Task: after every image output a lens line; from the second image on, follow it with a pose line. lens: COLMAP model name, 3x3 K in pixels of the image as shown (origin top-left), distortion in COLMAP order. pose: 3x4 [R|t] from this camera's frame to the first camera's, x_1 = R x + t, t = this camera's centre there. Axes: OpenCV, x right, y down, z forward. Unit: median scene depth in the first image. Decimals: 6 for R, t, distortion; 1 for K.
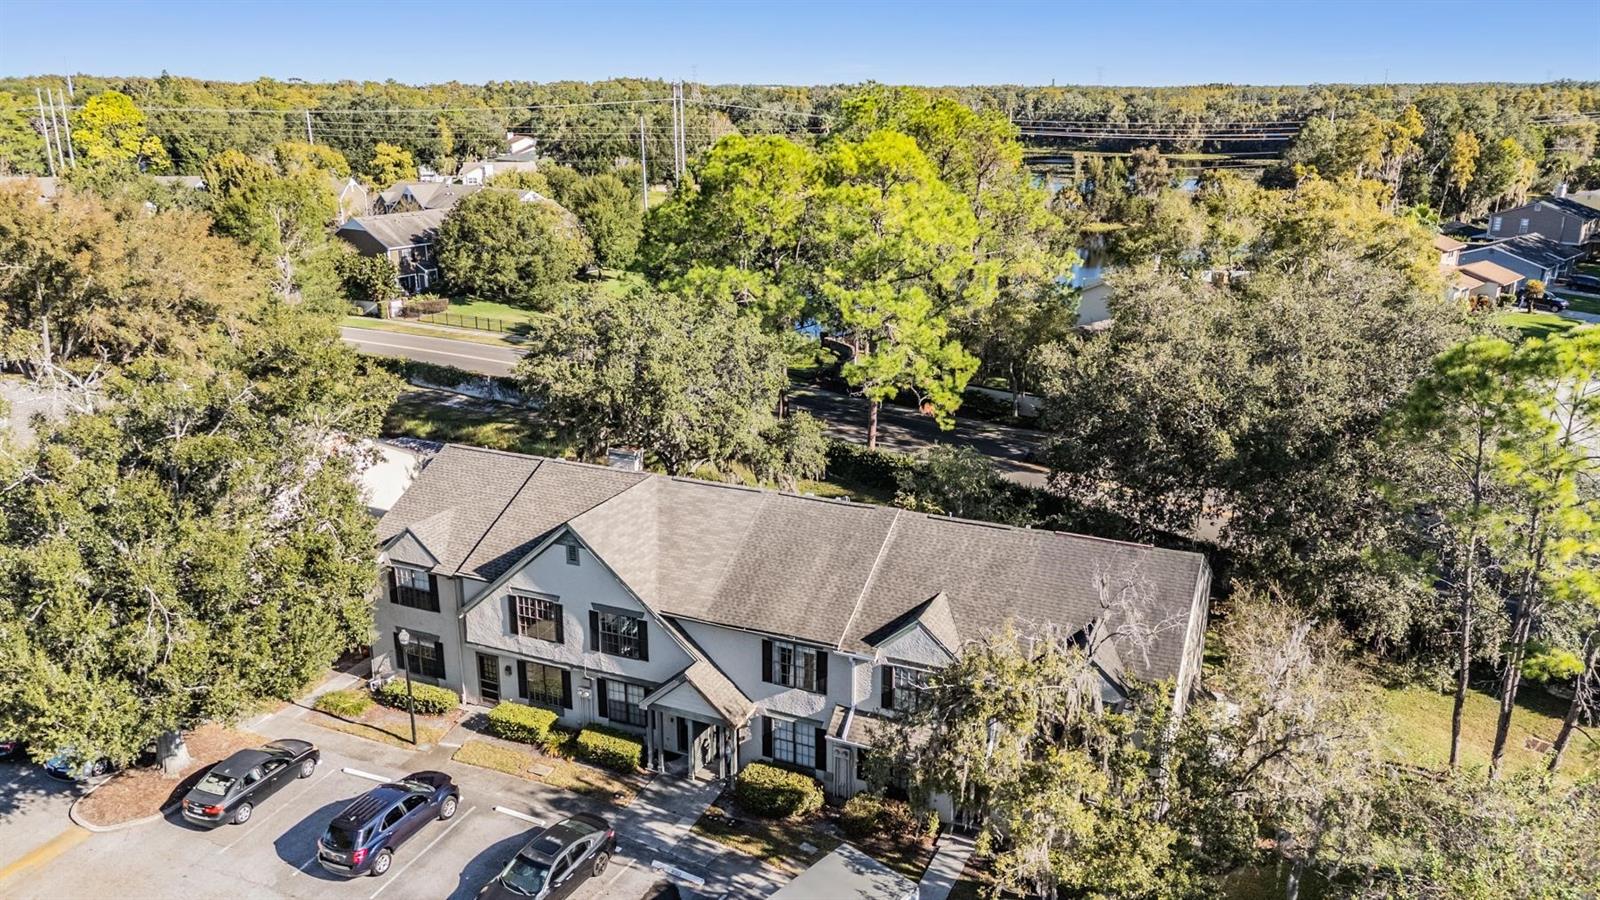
lens RADIAL K [[1165.6, 0, 800.0], [0, 1165.6, 450.0], [0, 0, 1]] dist [0.041617, -0.001270]
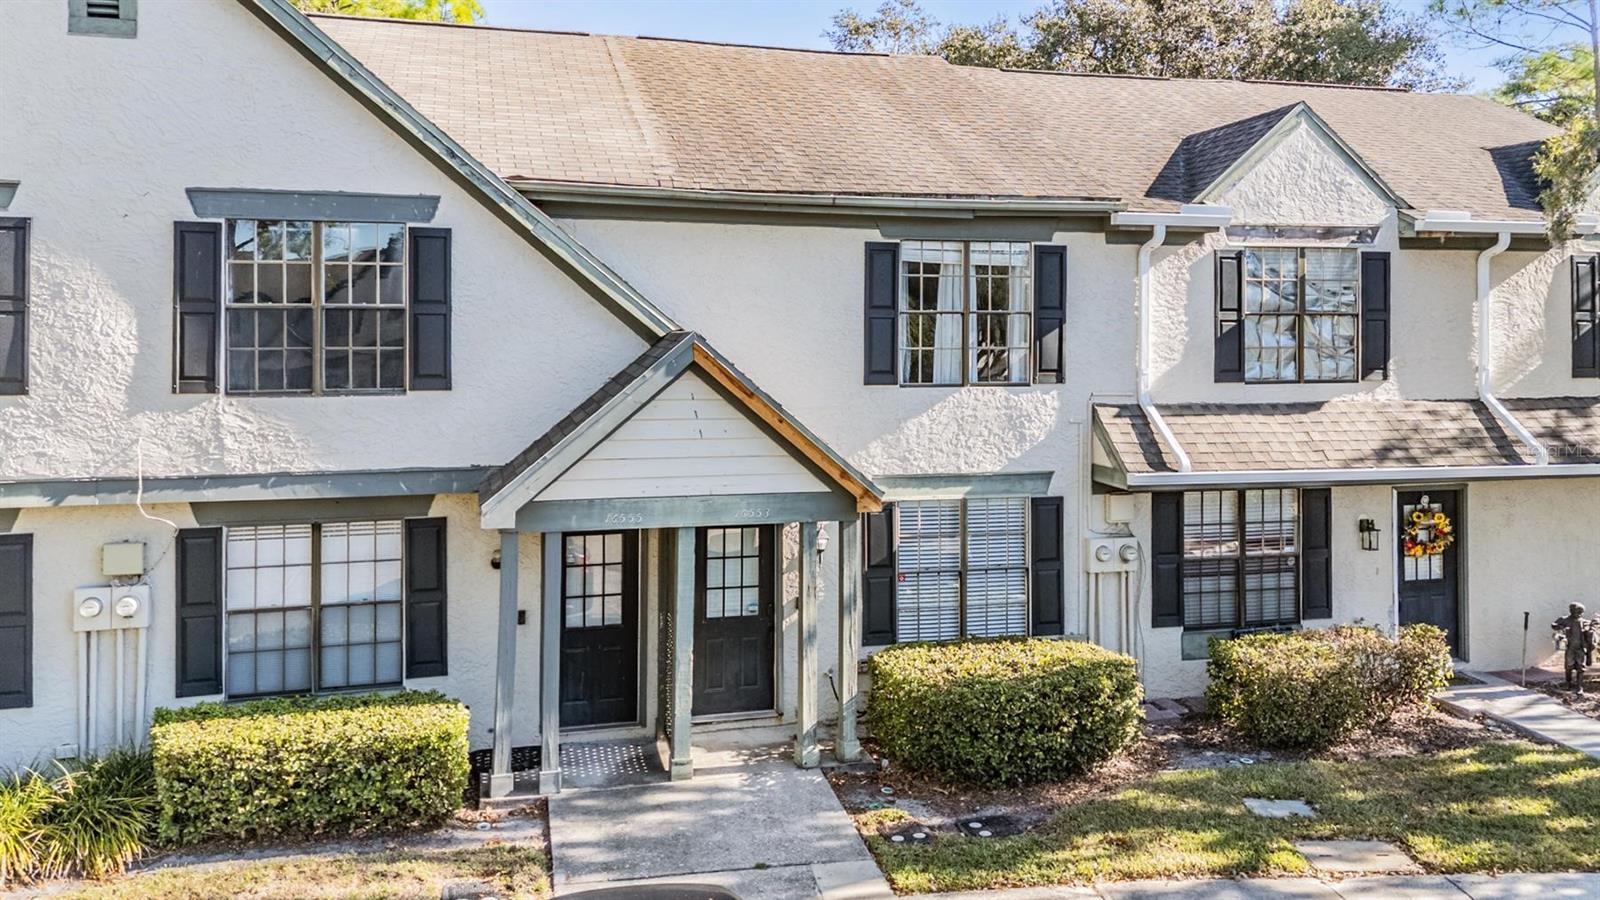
lens RADIAL K [[1183.5, 0, 799.7], [0, 1183.5, 344.9], [0, 0, 1]] dist [0.010701, -0.002033]
pose [[0.772019, -0.000795, 0.635599, -0.234175], [0.180035, 0.959318, -0.217476, 0.237657], [-0.609569, 0.282325, 0.740755, 0.716975]]
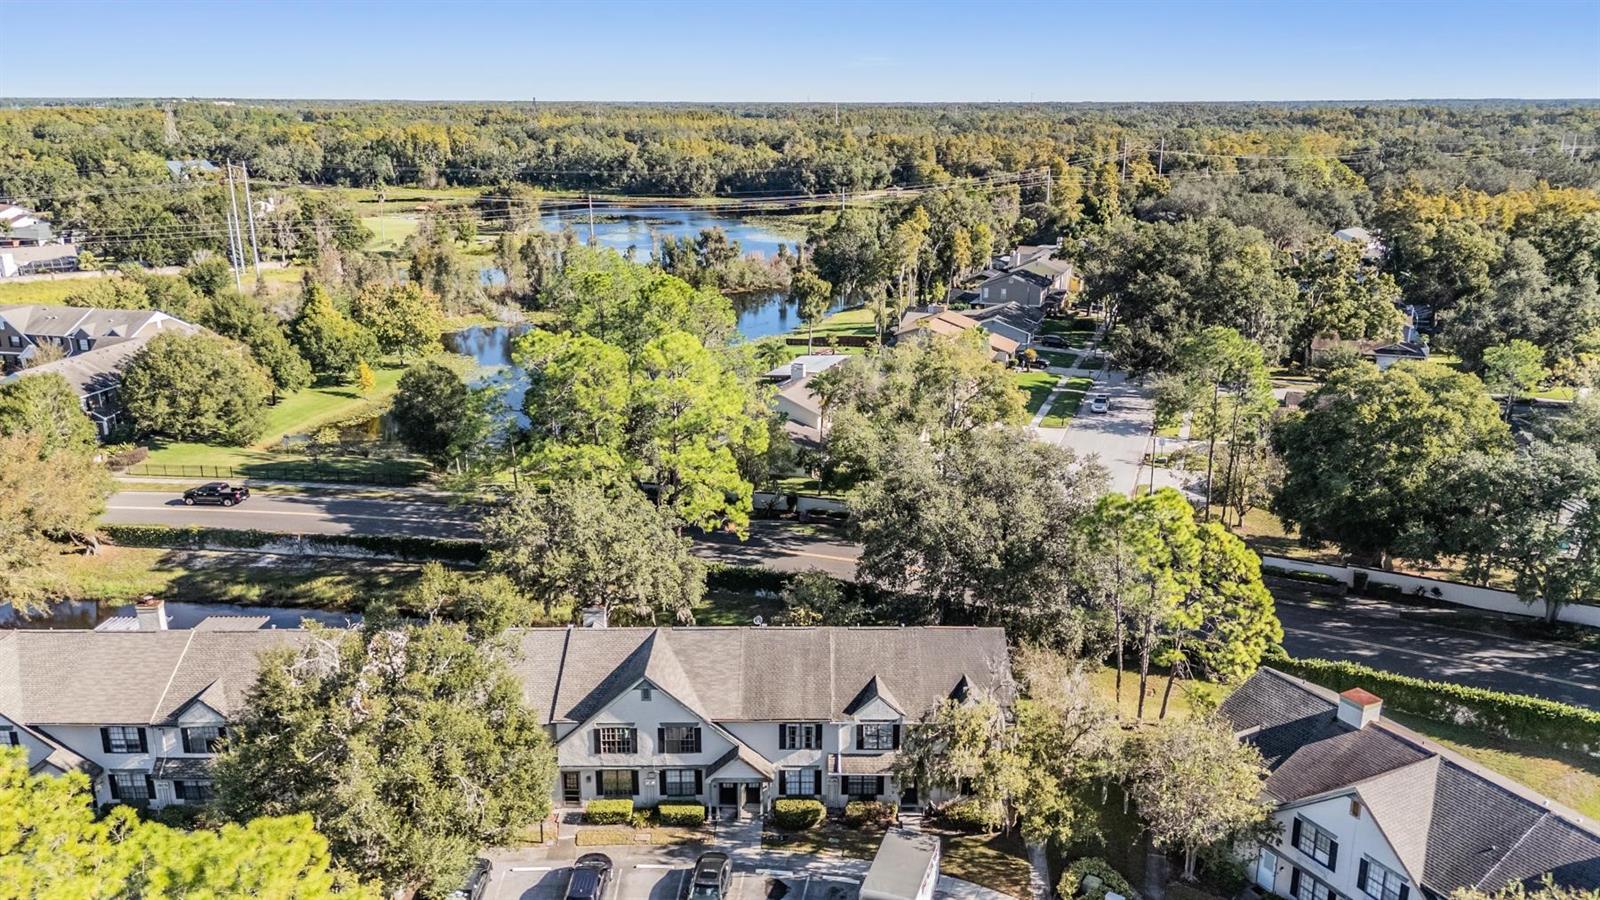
lens RADIAL K [[1165.6, 0, 800.0], [0, 1165.6, 450.0], [0, 0, 1]] dist [0.041617, -0.001270]
pose [[0.912073, -0.112536, 0.394282, -0.564016], [0.116594, 0.993085, 0.013735, -0.221940], [-0.393101, 0.033444, 0.918887, -0.495584]]
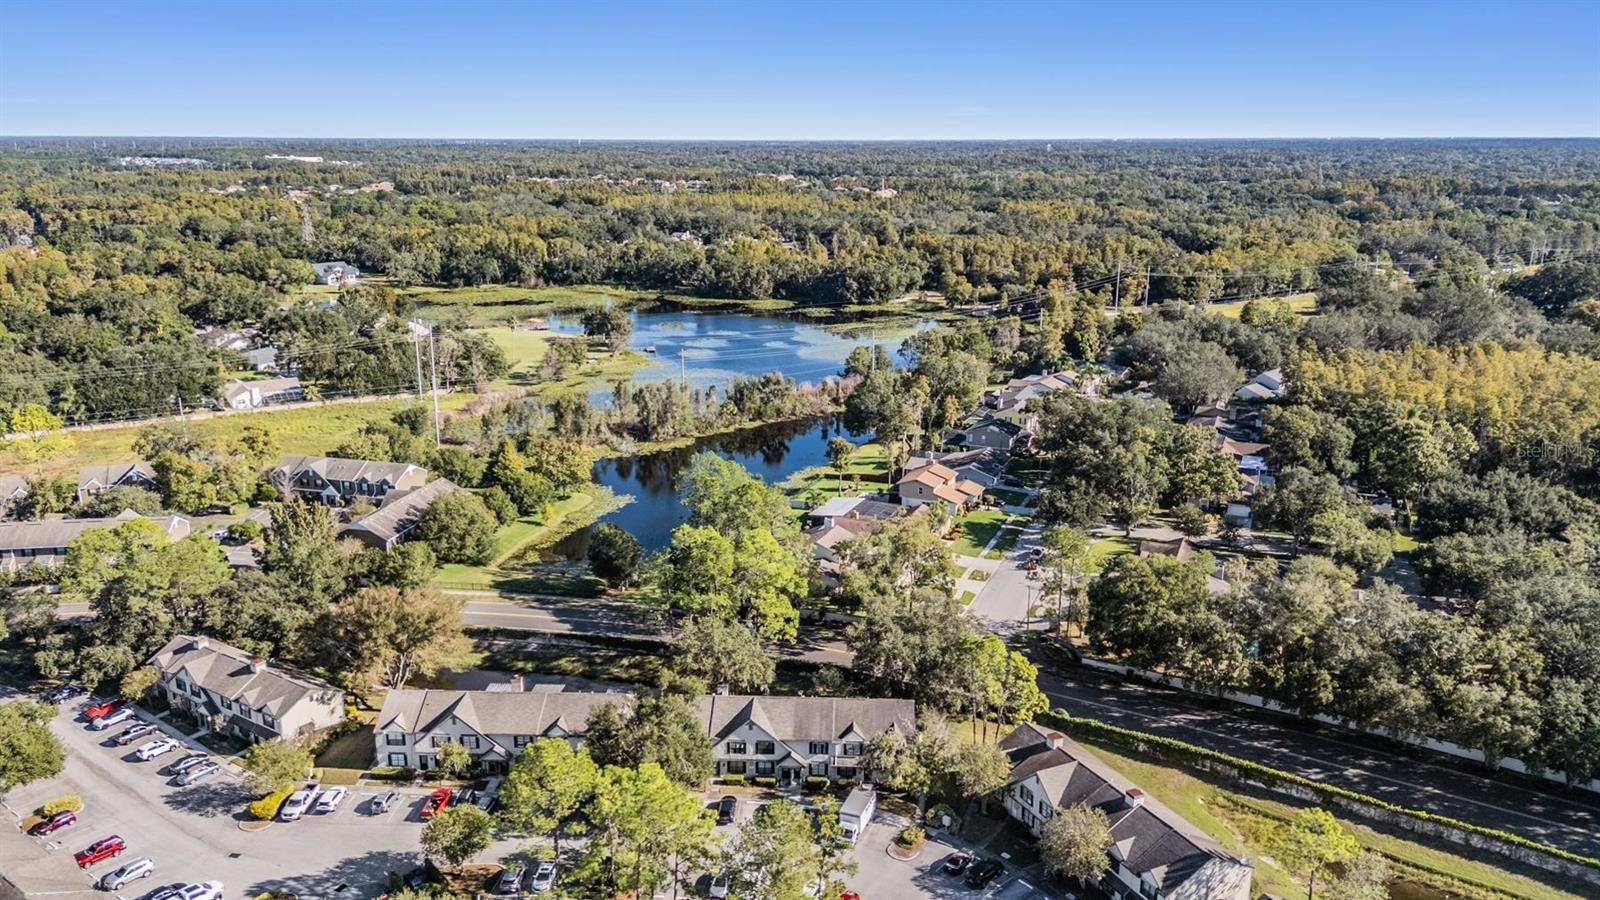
lens RADIAL K [[1147.9, 0, 800.0], [0, 1147.9, 450.0], [0, 0, 1]] dist [0.073615, -0.001144]
pose [[0.929170, -0.088079, 0.359006, -1.188150], [0.102102, 0.994568, -0.020250, -0.633135], [-0.355272, 0.055471, 0.933116, -2.255235]]
